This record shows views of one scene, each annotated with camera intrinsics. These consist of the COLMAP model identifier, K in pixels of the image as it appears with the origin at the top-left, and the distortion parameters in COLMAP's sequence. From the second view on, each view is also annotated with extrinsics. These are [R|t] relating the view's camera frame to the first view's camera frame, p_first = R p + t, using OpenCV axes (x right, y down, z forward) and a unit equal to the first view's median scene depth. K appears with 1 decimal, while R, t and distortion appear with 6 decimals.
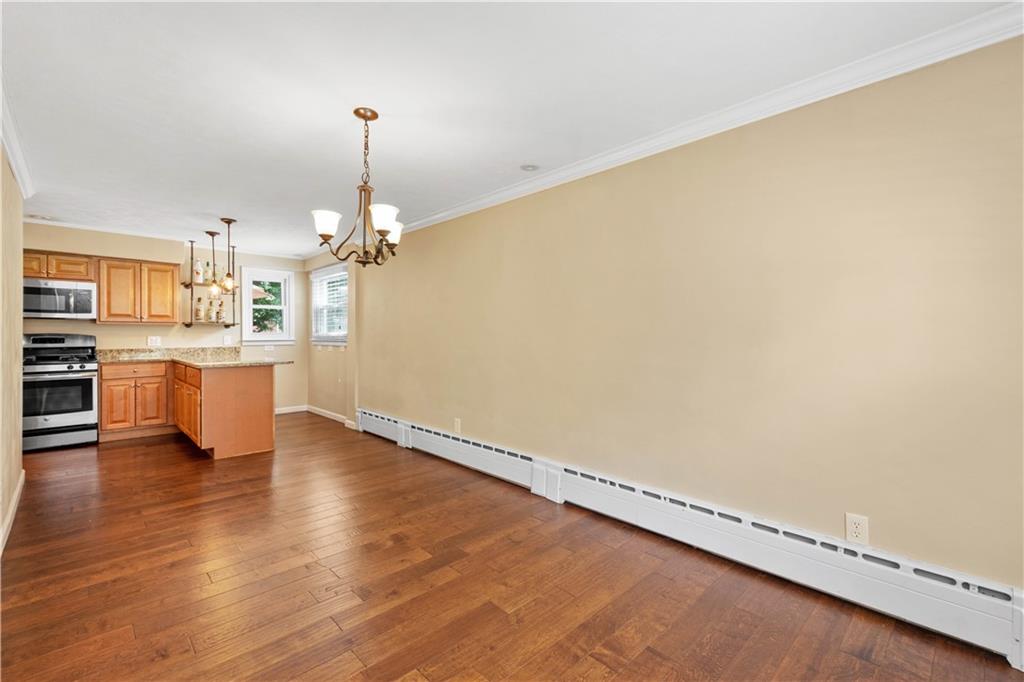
lens RADIAL K [[452.2, 0, 517.4], [0, 452.2, 335.4], [0, 0, 1]] dist [0.007959, -0.001644]
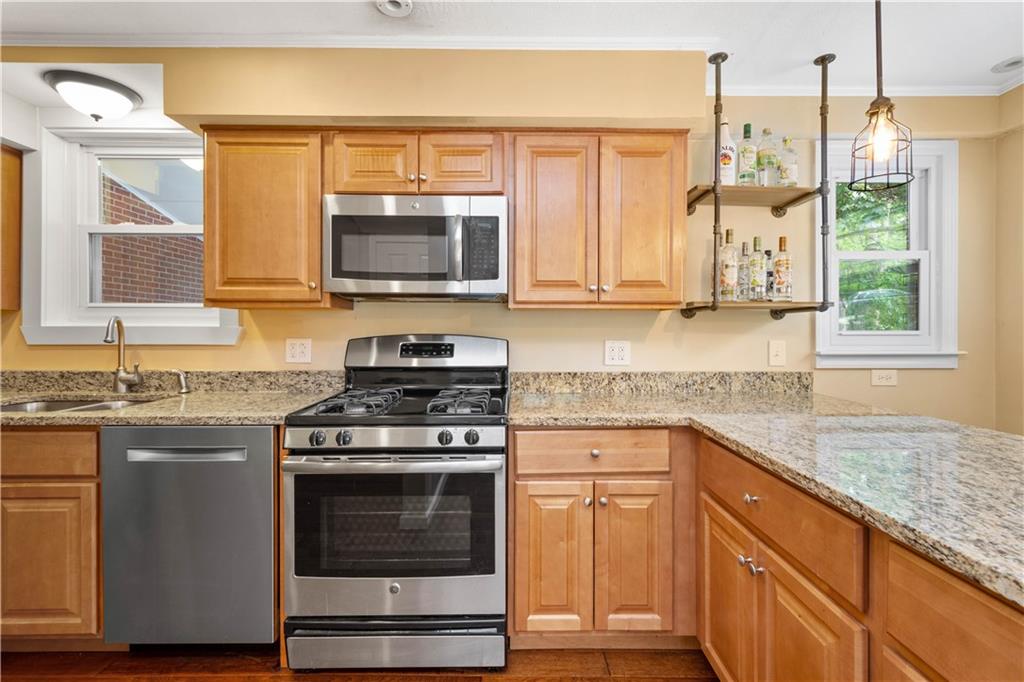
lens RADIAL K [[452.2, 0, 515.3], [0, 452.2, 335.7], [0, 0, 1]] dist [0.007959, -0.001644]
pose [[0.719171, 0.009266, -0.694771, -0.640609], [-0.004229, 0.999951, 0.008959, -0.005713], [0.694820, -0.003505, 0.719175, 0.711905]]
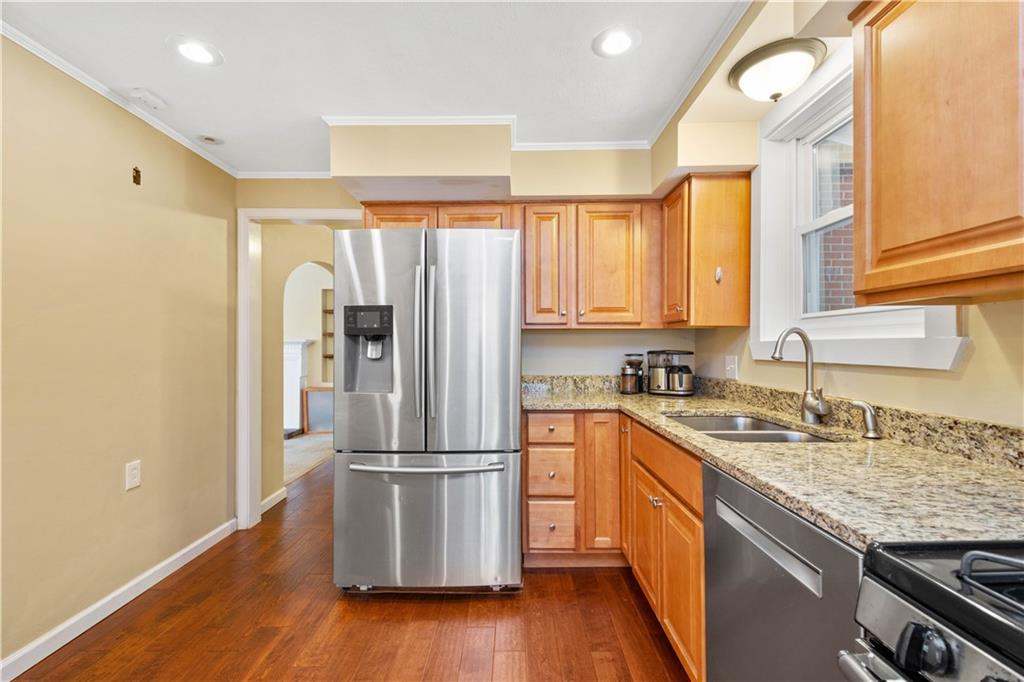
lens RADIAL K [[452.2, 0, 512.4], [0, 452.2, 344.6], [0, 0, 1]] dist [0.007959, -0.001644]
pose [[-0.700826, -0.001102, -0.713331, -0.793206], [-0.000214, 0.999999, -0.001334, -0.005087], [0.713332, -0.000782, -0.700826, 0.836334]]
